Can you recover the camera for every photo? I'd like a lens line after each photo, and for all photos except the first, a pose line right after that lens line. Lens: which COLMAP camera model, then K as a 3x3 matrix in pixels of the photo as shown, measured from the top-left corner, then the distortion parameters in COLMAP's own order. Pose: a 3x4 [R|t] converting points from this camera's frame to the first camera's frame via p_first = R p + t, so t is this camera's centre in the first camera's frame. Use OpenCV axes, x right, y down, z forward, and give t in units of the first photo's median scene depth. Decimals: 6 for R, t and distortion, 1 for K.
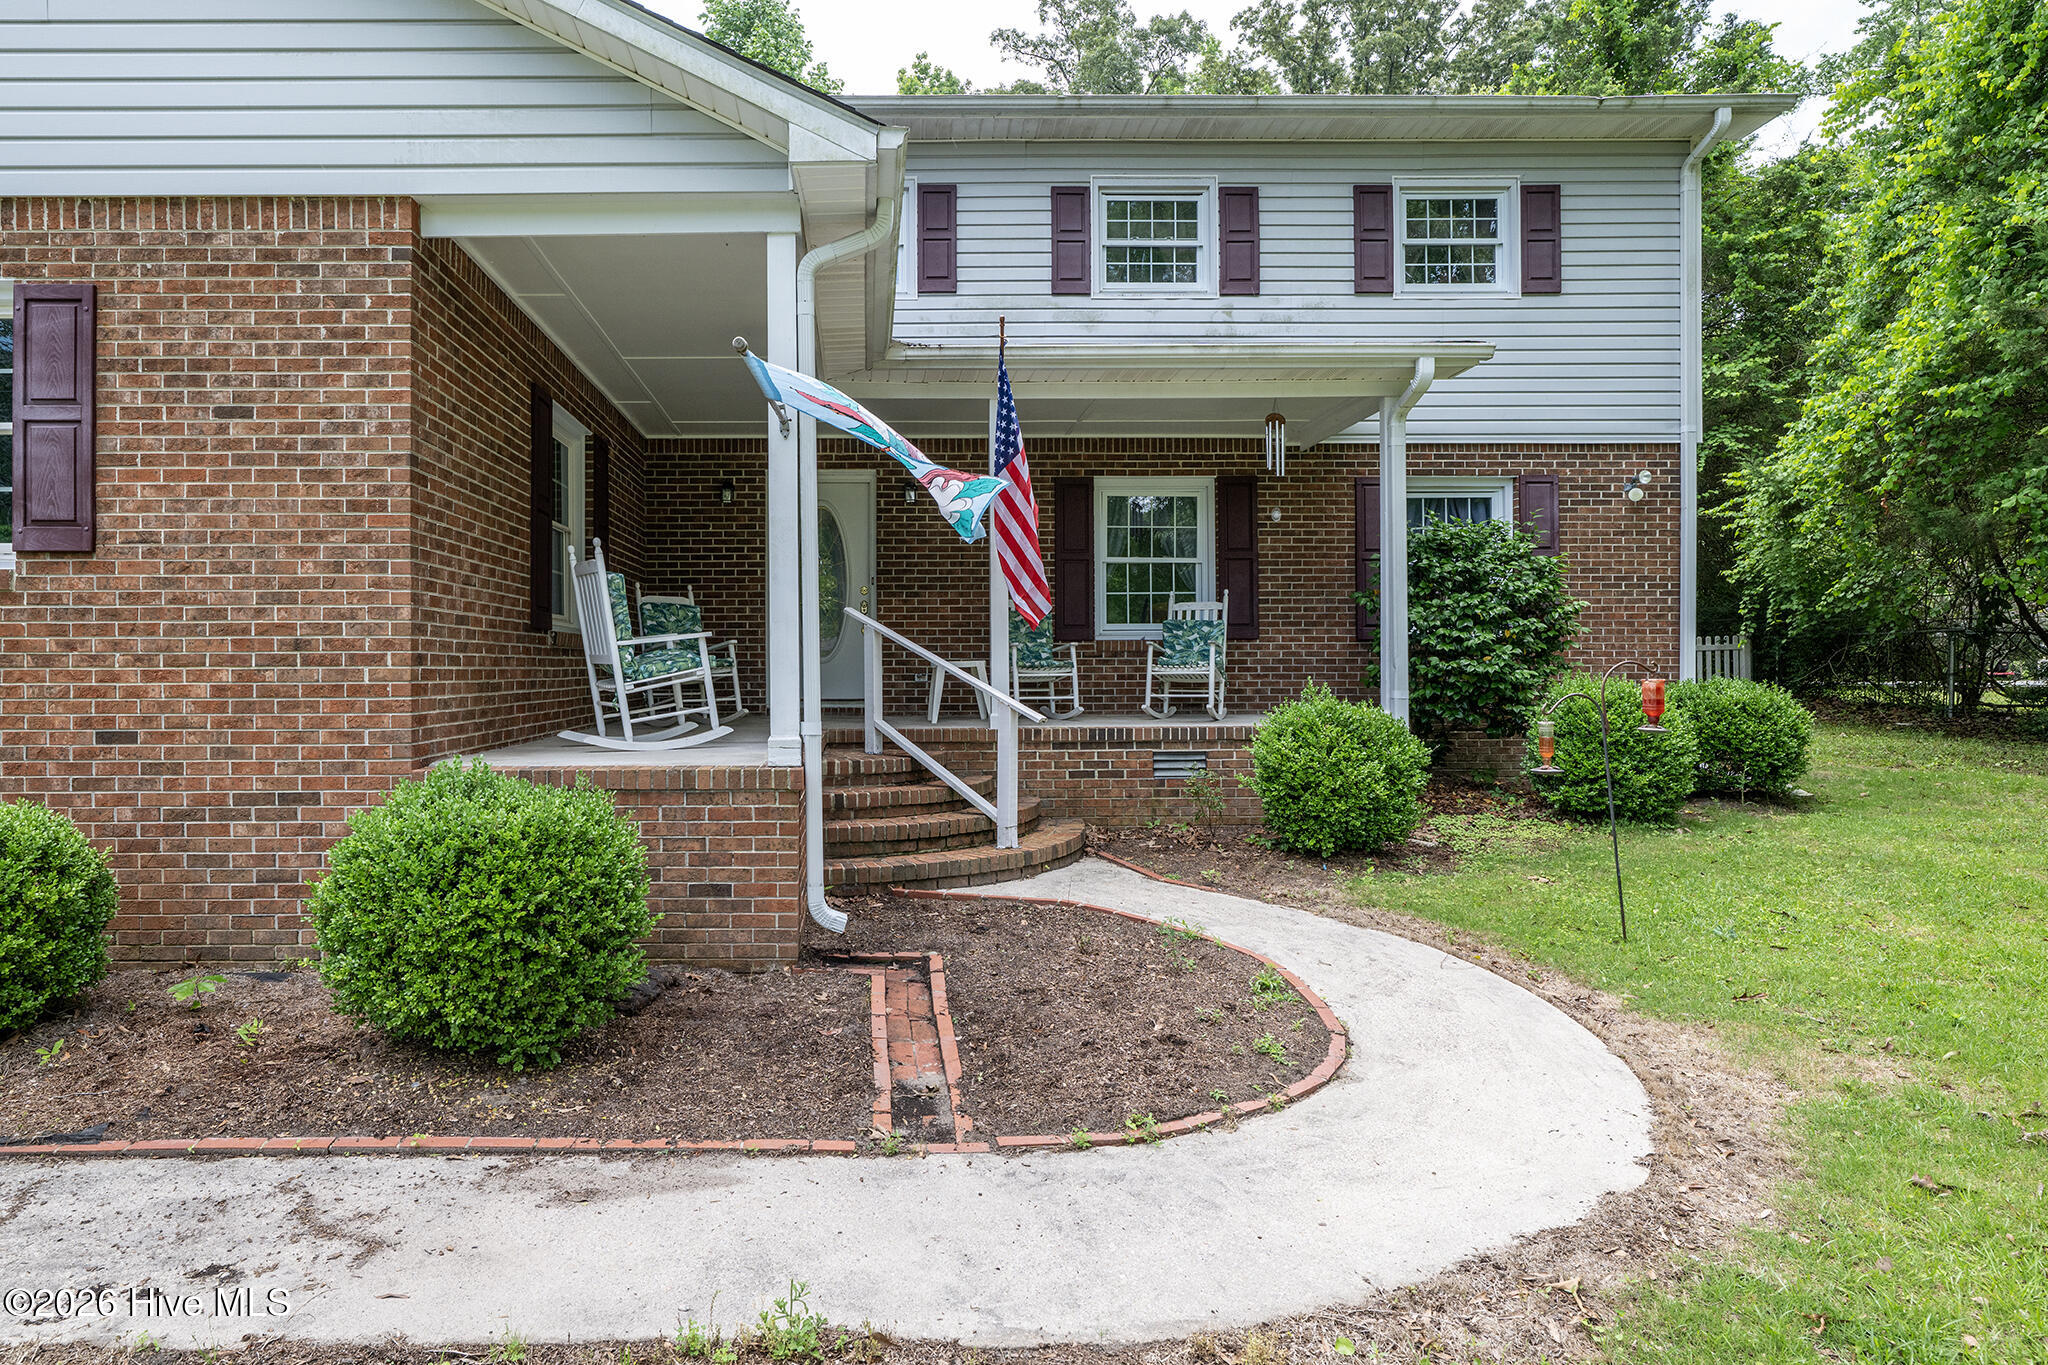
lens RADIAL K [[987.1, 0, 988.6], [0, 987.1, 655.3], [0, 0, 1]] dist [0.000687, -0.000038]
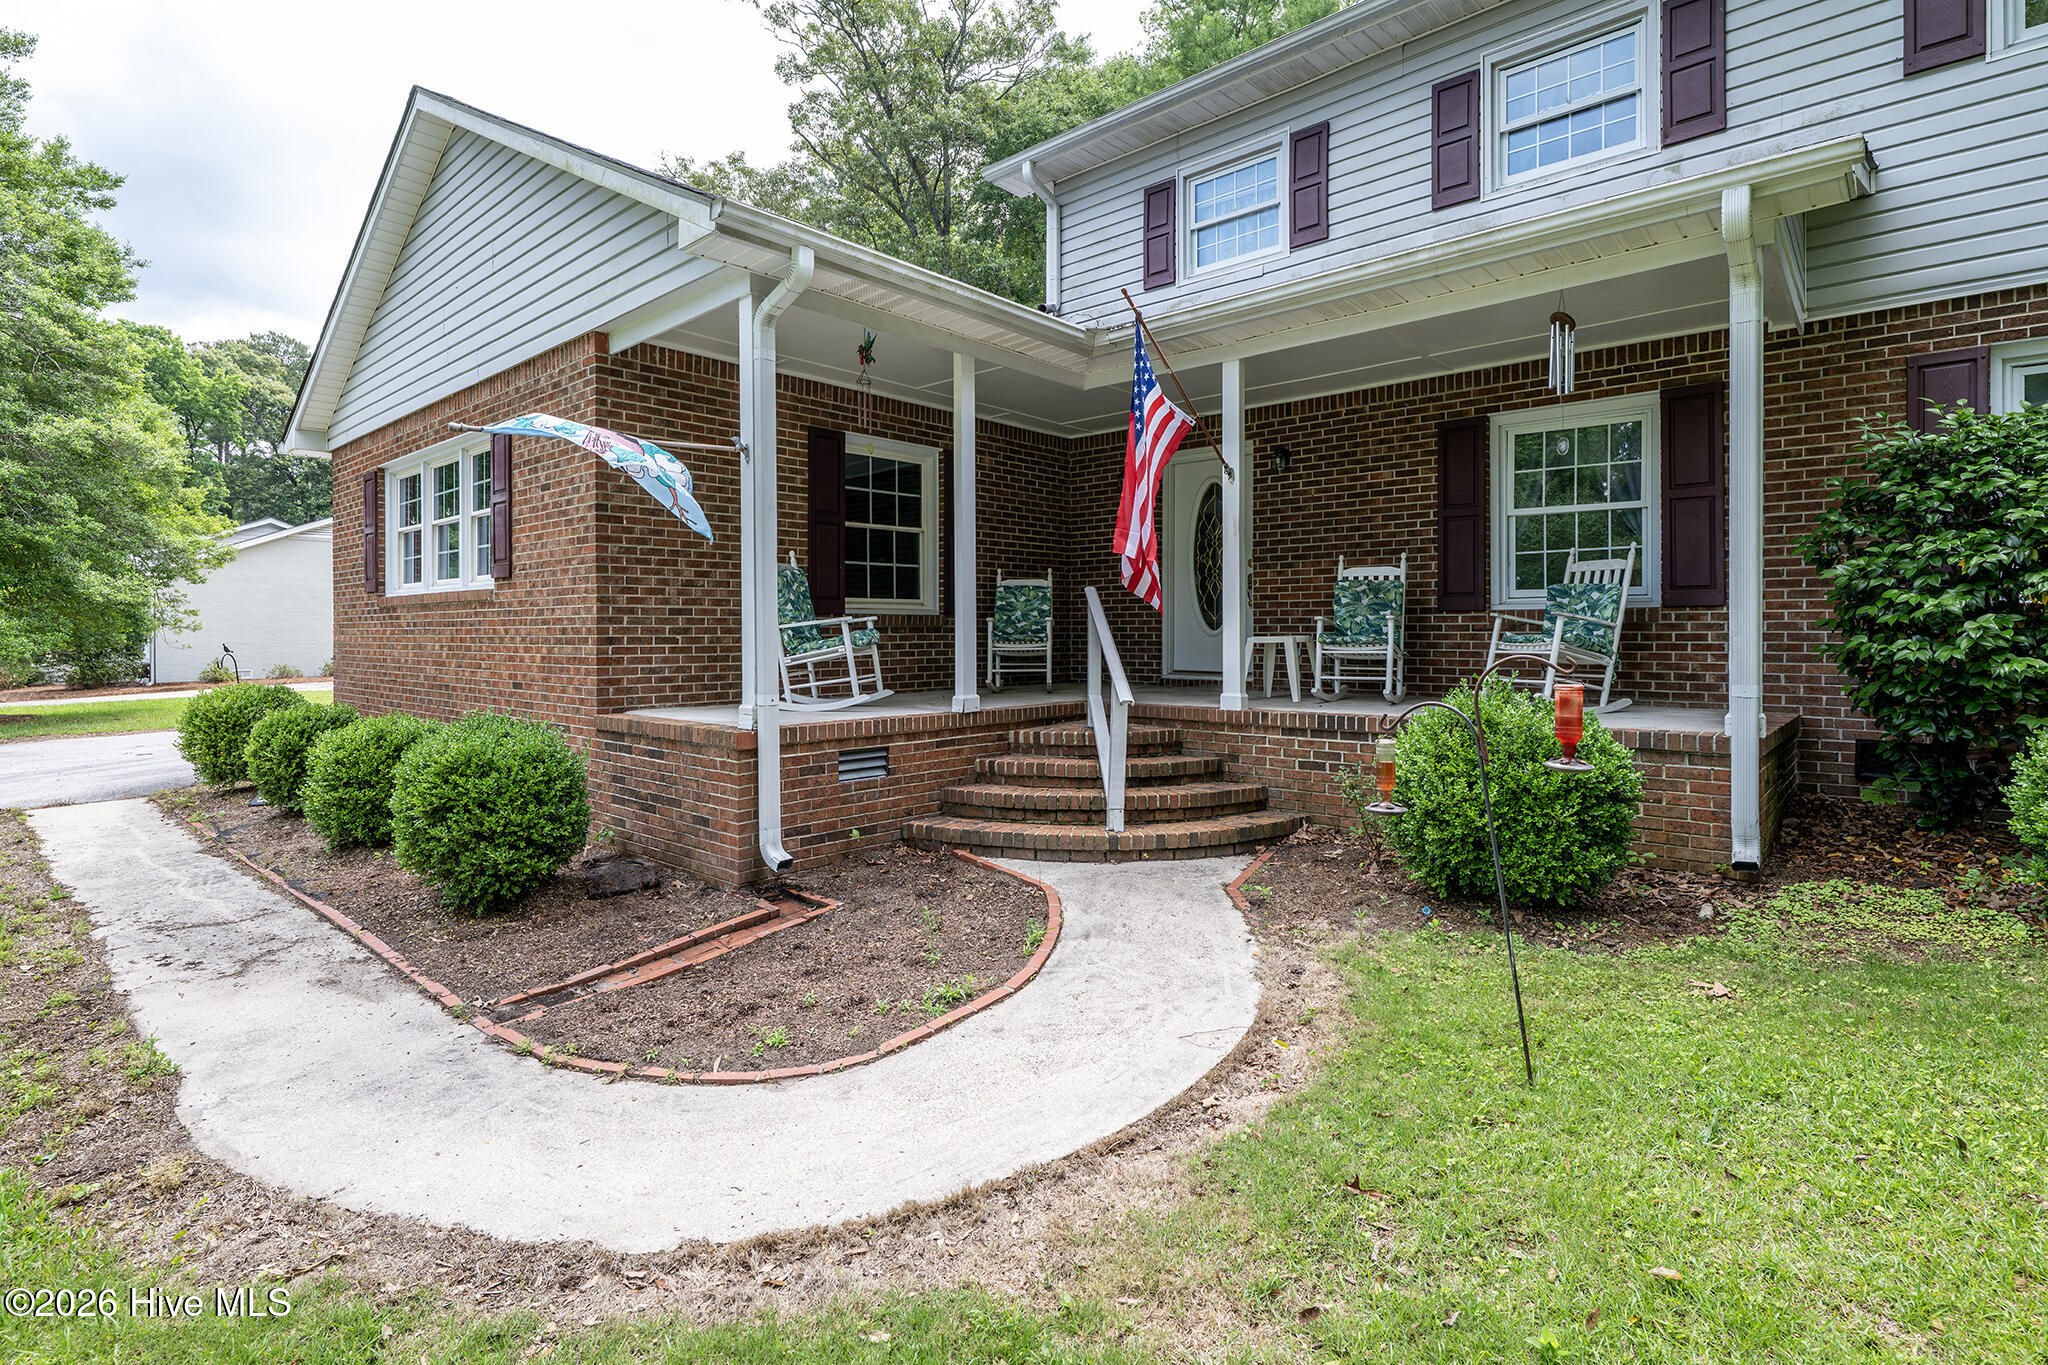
lens RADIAL K [[953.2, 0, 1026.0], [0, 953.2, 628.2], [0, 0, 1]] dist [-0.002365, 0.000915]
pose [[0.756568, -0.002181, -0.653911, 0.848392], [0.006760, 0.999967, 0.004485, -0.016241], [0.653880, -0.007813, 0.756558, 0.333985]]
